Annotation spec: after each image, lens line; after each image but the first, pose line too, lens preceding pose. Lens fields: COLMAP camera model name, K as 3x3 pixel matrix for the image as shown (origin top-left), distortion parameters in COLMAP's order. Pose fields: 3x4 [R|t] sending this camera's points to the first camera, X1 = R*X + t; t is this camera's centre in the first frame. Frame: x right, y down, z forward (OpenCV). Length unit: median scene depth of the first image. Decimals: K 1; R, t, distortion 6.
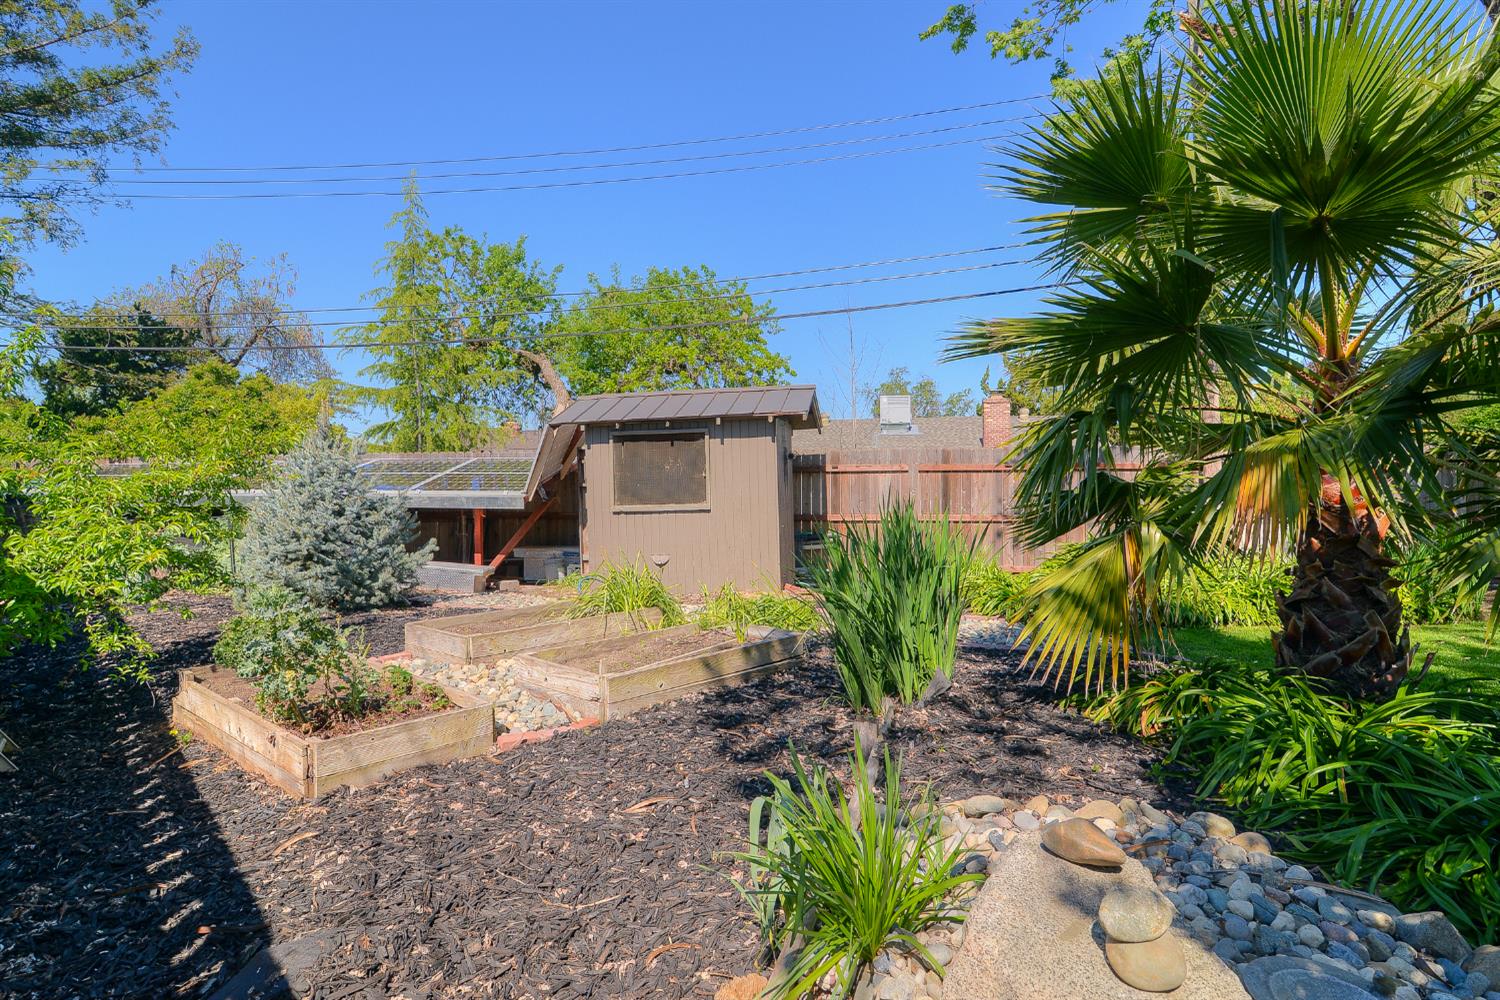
lens RADIAL K [[760.7, 0, 737.1], [0, 760.7, 491.6], [0, 0, 1]] dist [-0.003900, -0.000526]
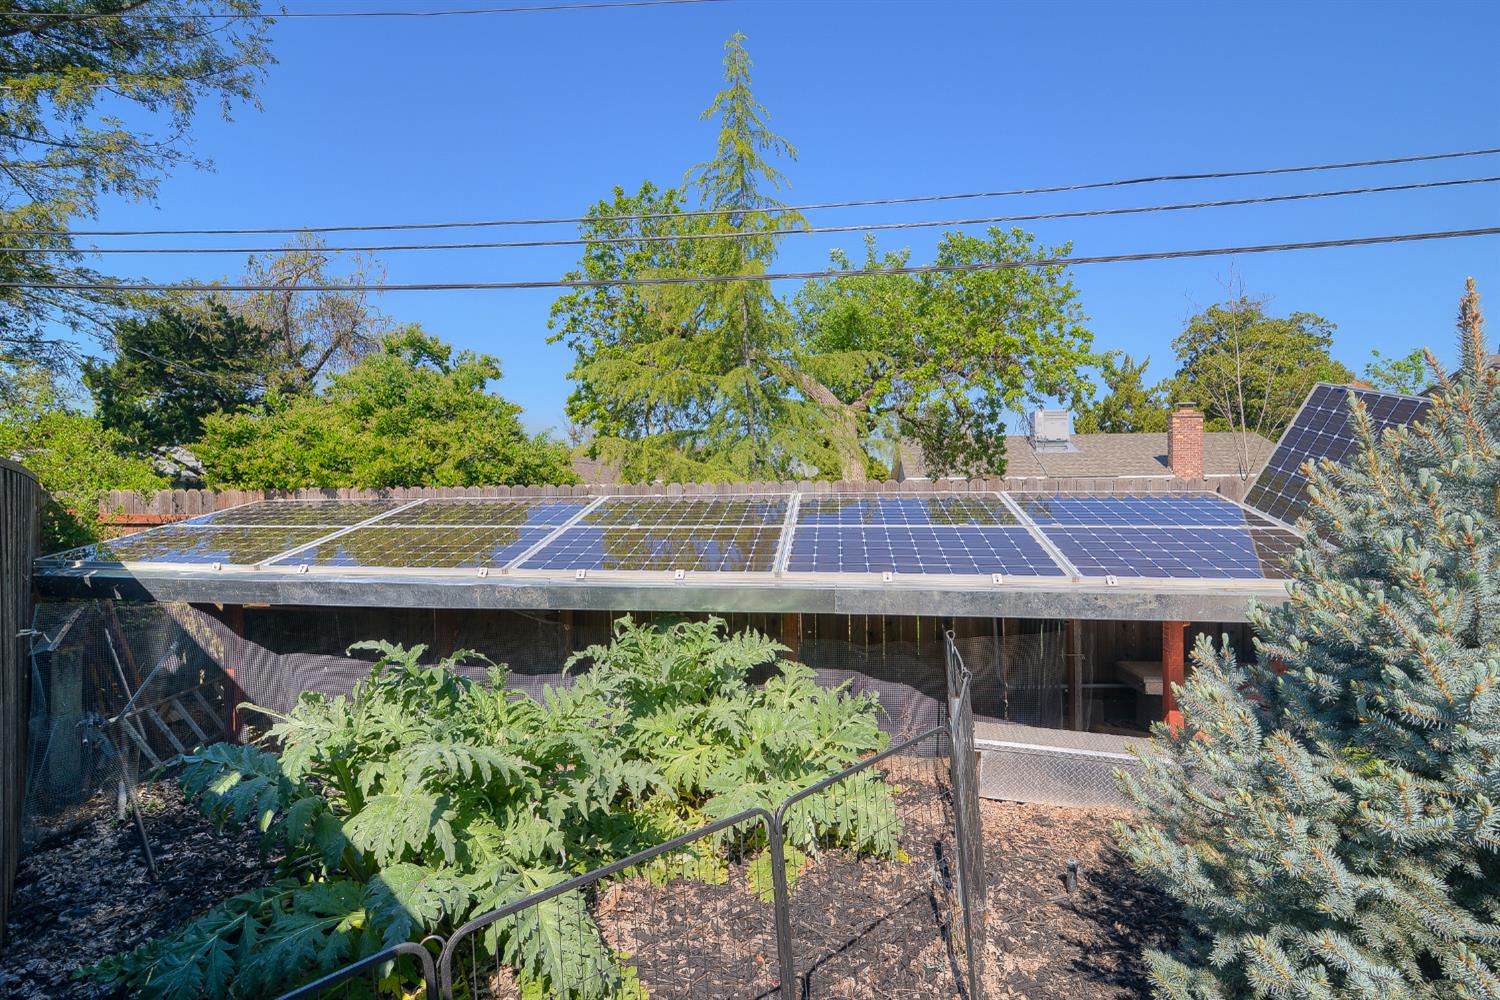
lens RADIAL K [[722.4, 0, 753.7], [0, 722.4, 499.6], [0, 0, 1]] dist [-0.004071, -0.001276]
pose [[0.999926, -0.000647, 0.012180, -0.195228], [0.000800, 0.999921, -0.012541, -0.012076], [-0.012170, 0.012550, 0.999847, 0.193085]]
